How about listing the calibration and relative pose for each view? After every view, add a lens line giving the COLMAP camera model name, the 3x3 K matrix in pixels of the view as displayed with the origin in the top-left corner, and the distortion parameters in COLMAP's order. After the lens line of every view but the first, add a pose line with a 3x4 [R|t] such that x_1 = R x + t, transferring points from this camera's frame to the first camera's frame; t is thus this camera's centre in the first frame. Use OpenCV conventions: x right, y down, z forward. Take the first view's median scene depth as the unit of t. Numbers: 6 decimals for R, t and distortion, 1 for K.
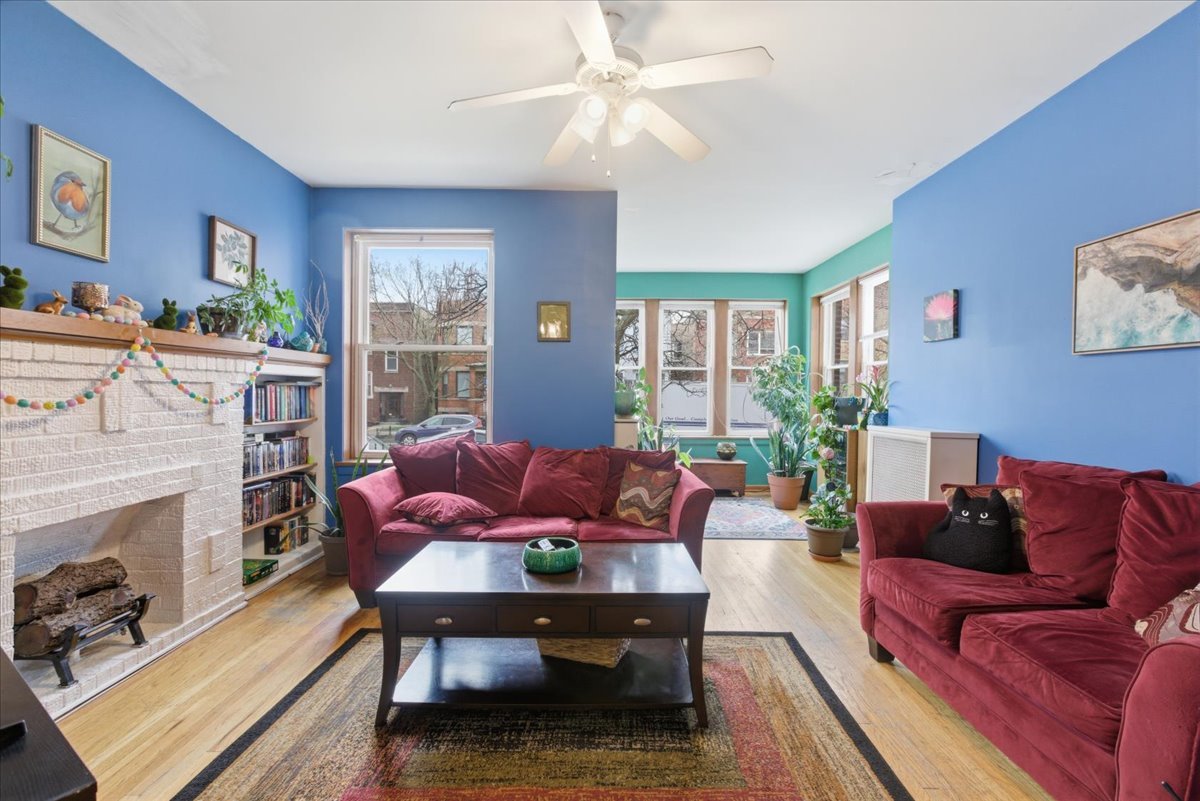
lens RADIAL K [[533.8, 0, 607.9], [0, 533.8, 401.6], [0, 0, 1]] dist [-0.015118, 0.005329]
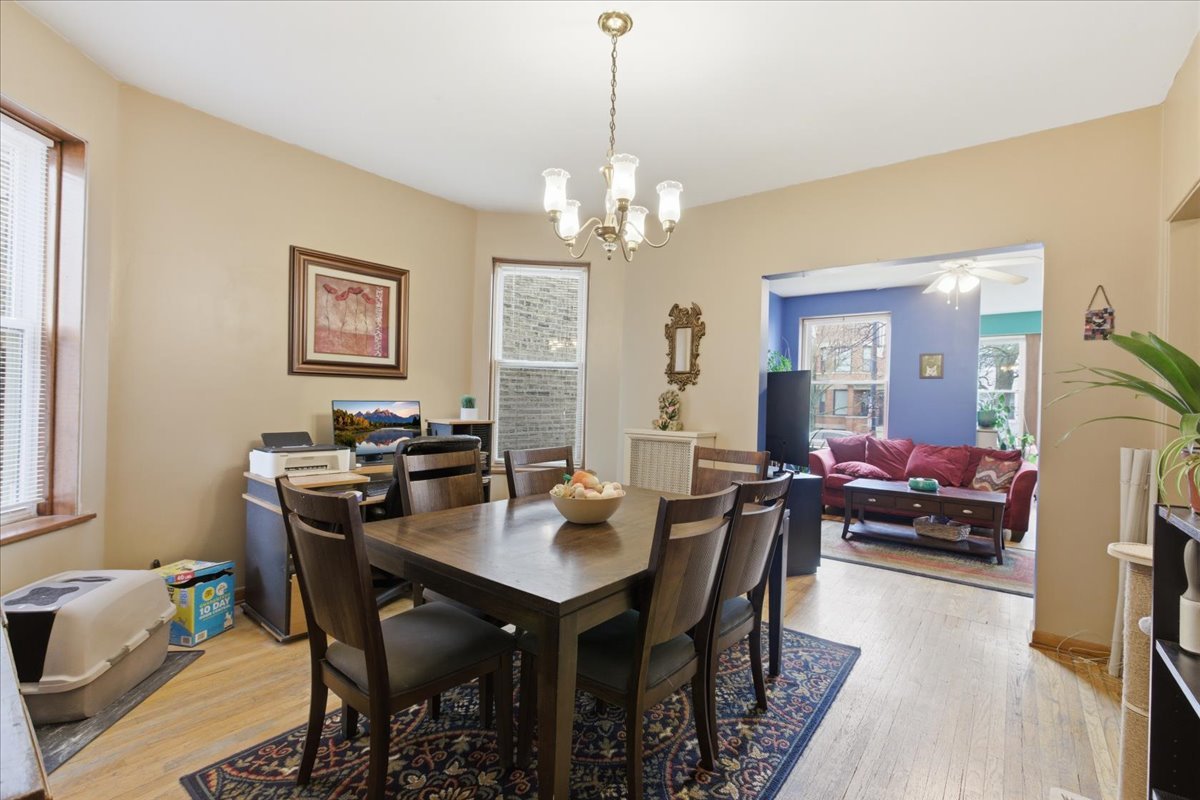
lens RADIAL K [[533.8, 0, 607.9], [0, 533.8, 401.1], [0, 0, 1]] dist [-0.015118, 0.005329]
pose [[0.785859, 0.013560, -0.618257, 0.130060], [-0.033506, 0.999225, -0.020672, 0.022634], [0.617498, 0.036961, 0.785704, -0.899288]]
